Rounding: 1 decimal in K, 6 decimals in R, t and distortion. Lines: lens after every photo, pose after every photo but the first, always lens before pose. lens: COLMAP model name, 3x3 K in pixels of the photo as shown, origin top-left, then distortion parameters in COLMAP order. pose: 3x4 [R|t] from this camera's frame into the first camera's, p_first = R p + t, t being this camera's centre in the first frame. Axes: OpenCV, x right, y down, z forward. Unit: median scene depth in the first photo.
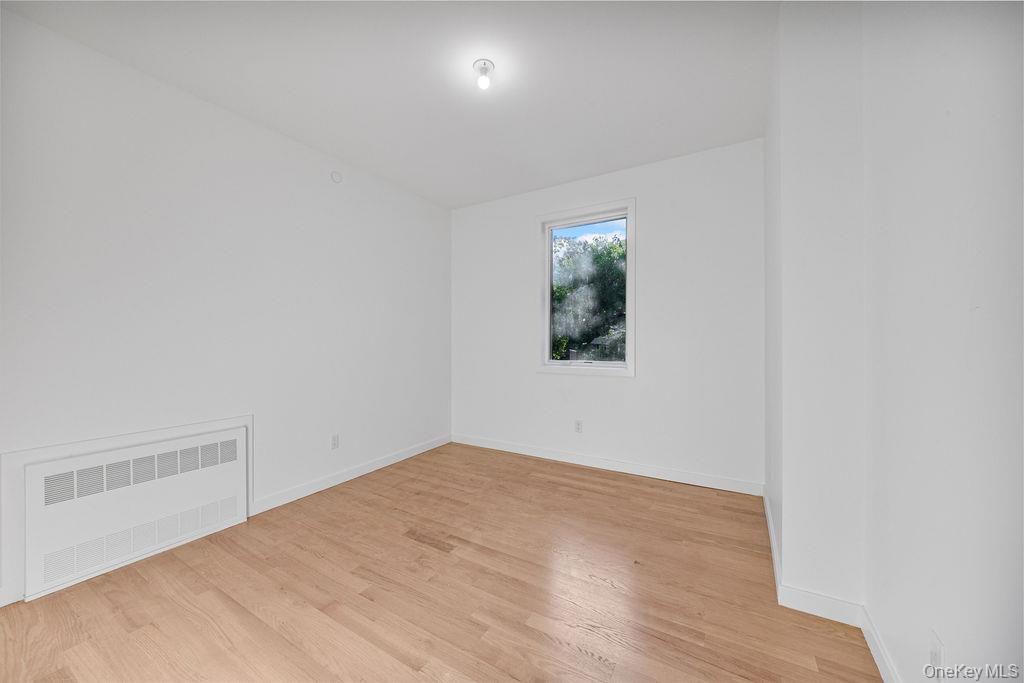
lens RADIAL K [[388.7, 0, 507.9], [0, 388.7, 334.8], [0, 0, 1]] dist [0.000049, 0.000064]
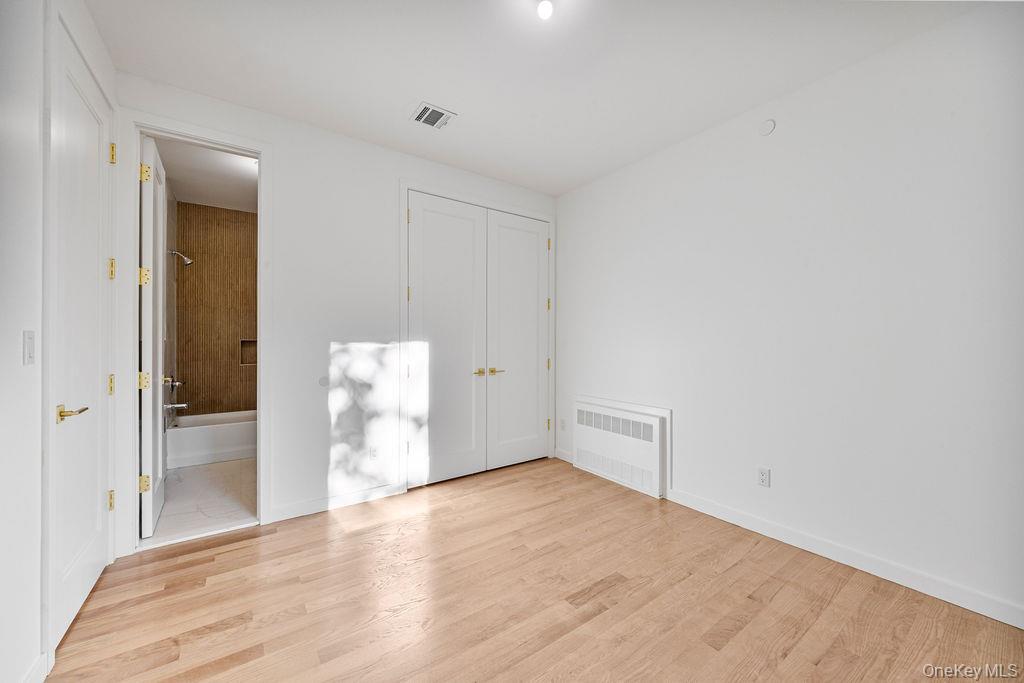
lens RADIAL K [[388.7, 0, 507.9], [0, 388.7, 334.8], [0, 0, 1]] dist [0.000049, 0.000064]
pose [[-0.413234, -0.008848, -0.910582, 0.629423], [0.007420, 0.999887, -0.013084, 0.000616], [0.910595, -0.012164, -0.413121, 1.173709]]
